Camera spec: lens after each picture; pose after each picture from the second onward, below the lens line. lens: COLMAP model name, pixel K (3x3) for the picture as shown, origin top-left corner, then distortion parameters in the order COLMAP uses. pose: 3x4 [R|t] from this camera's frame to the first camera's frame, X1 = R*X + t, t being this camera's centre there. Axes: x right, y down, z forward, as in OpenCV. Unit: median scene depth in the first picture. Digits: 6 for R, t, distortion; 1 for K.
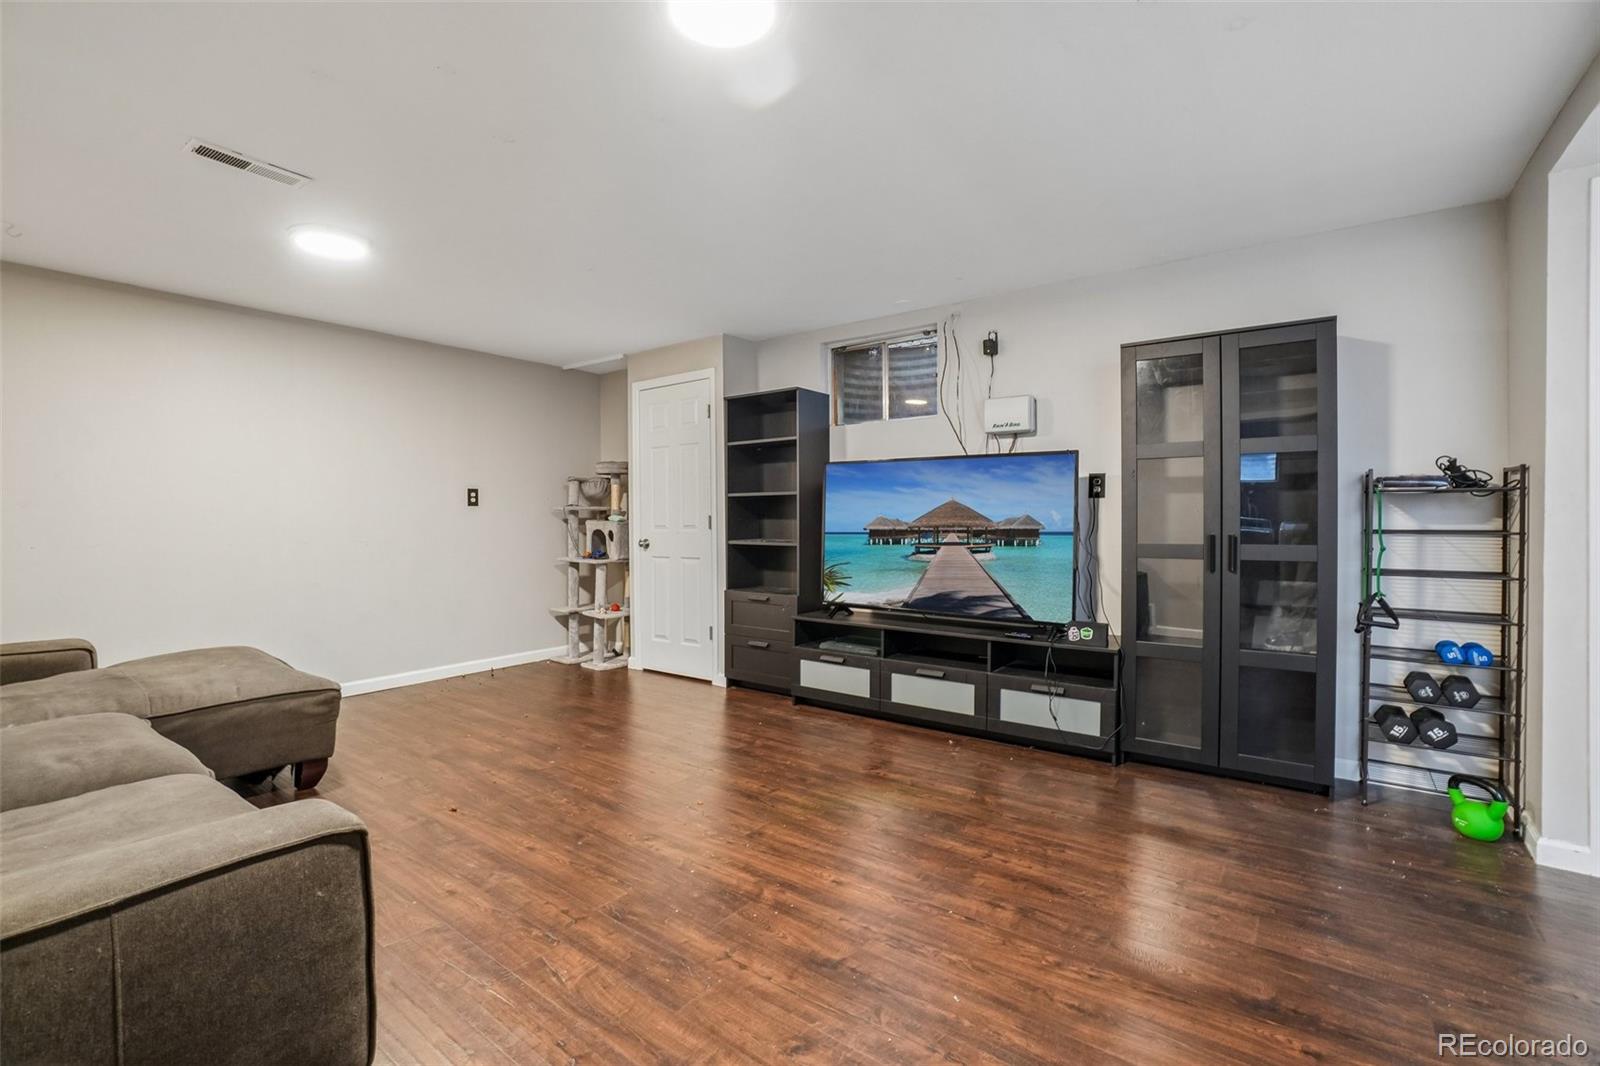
lens RADIAL K [[720.9, 0, 791.1], [0, 720.9, 531.9], [0, 0, 1]] dist [-0.065173, 0.024195]
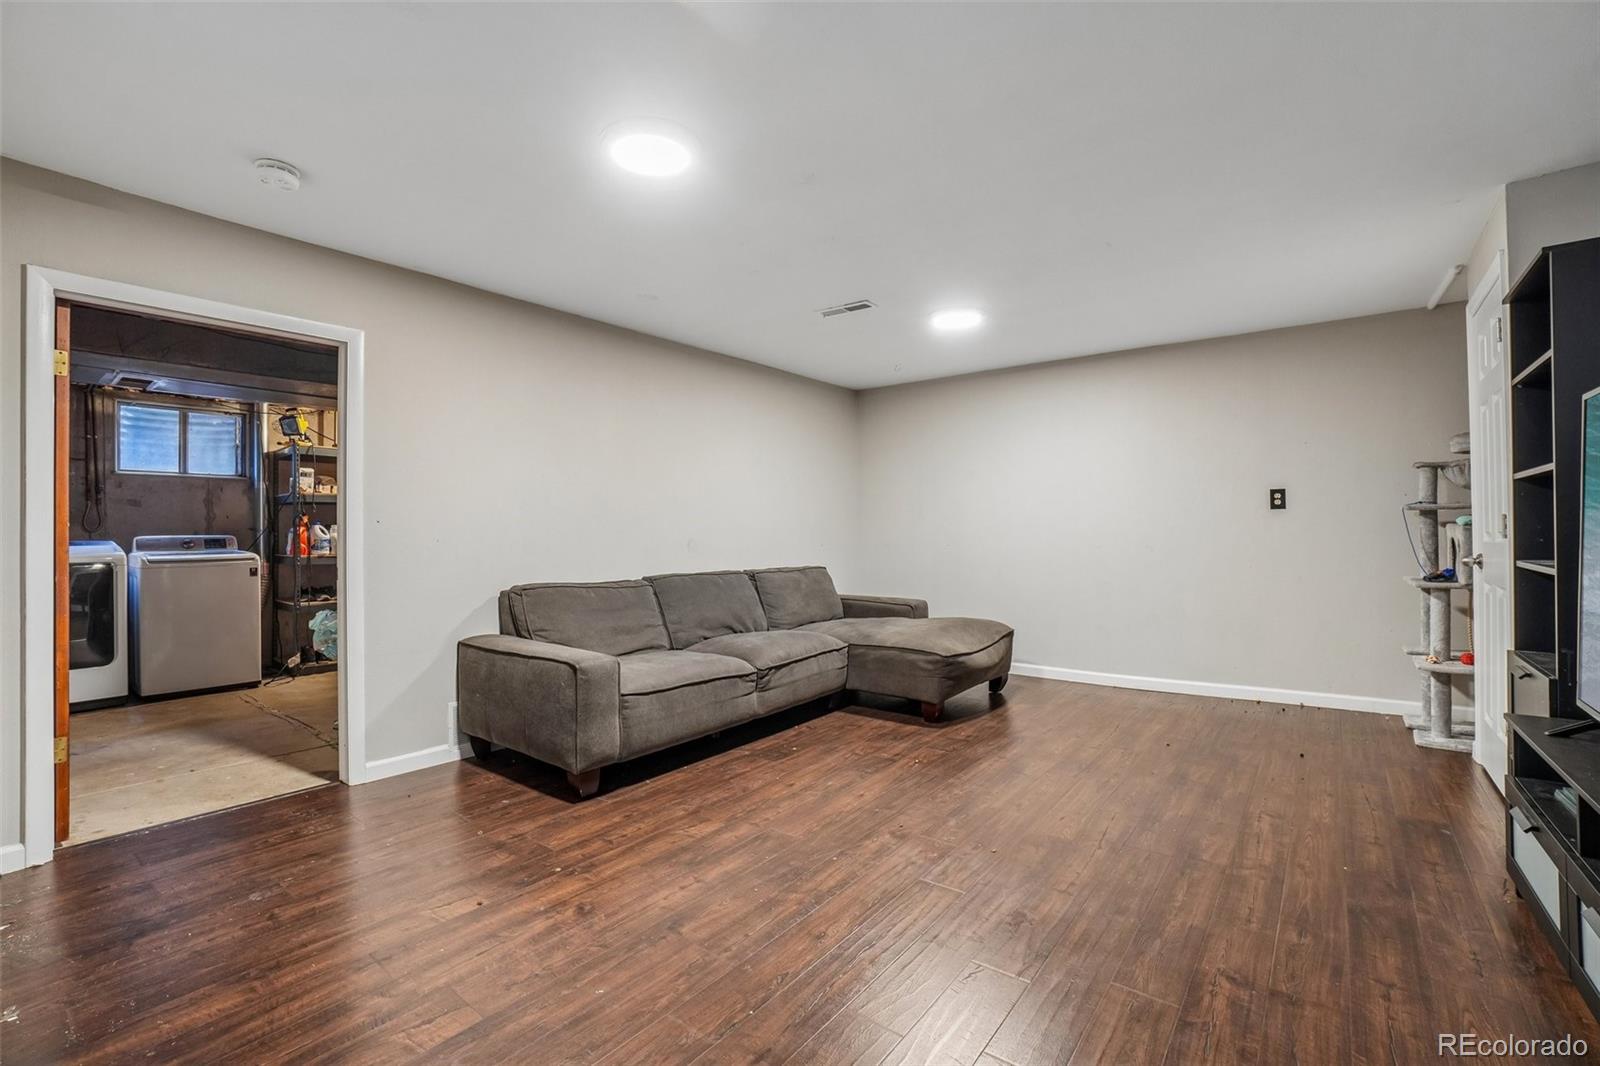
lens RADIAL K [[720.9, 0, 791.1], [0, 720.9, 531.9], [0, 0, 1]] dist [-0.065173, 0.024195]
pose [[-0.026150, 0.000882, -0.999658, 0.829176], [-0.007343, 0.999972, 0.001075, -0.010565], [0.999631, 0.007369, -0.026143, 0.857294]]
